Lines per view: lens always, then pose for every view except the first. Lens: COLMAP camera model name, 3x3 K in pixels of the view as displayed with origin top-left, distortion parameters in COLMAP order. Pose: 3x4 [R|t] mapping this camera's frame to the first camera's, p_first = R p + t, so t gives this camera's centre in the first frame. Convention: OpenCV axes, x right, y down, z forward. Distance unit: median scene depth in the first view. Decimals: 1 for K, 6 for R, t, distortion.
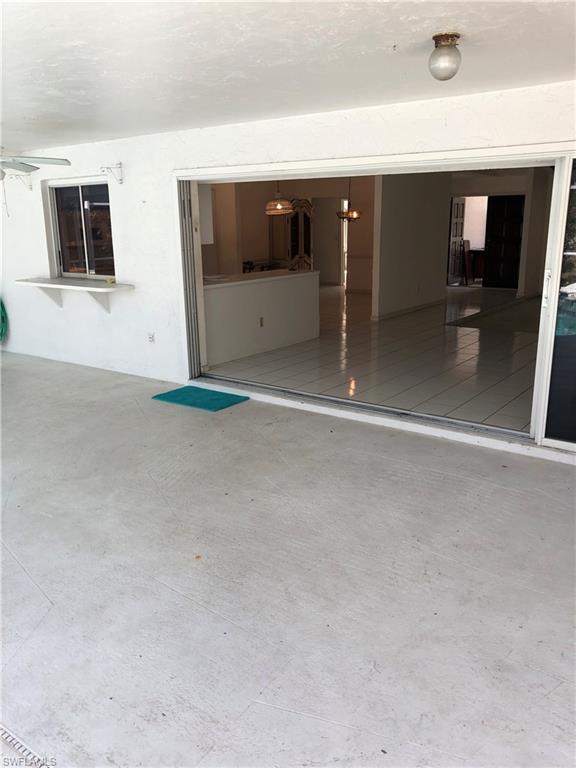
lens RADIAL K [[633.4, 0, 286.1], [0, 633.4, 381.1], [0, 0, 1]] dist [0.071143, -0.069844]
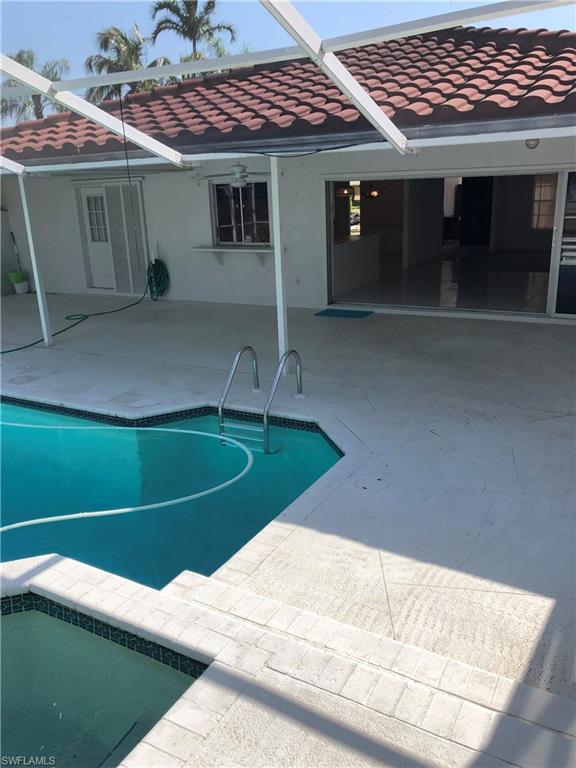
lens RADIAL K [[633.4, 0, 301.7], [0, 633.4, 373.8], [0, 0, 1]] dist [0.071143, -0.069844]
pose [[0.991477, -0.057681, 0.116819, -0.191407], [0.053746, 0.997885, 0.036558, 0.050587], [-0.118681, -0.029968, 0.992480, -0.271201]]
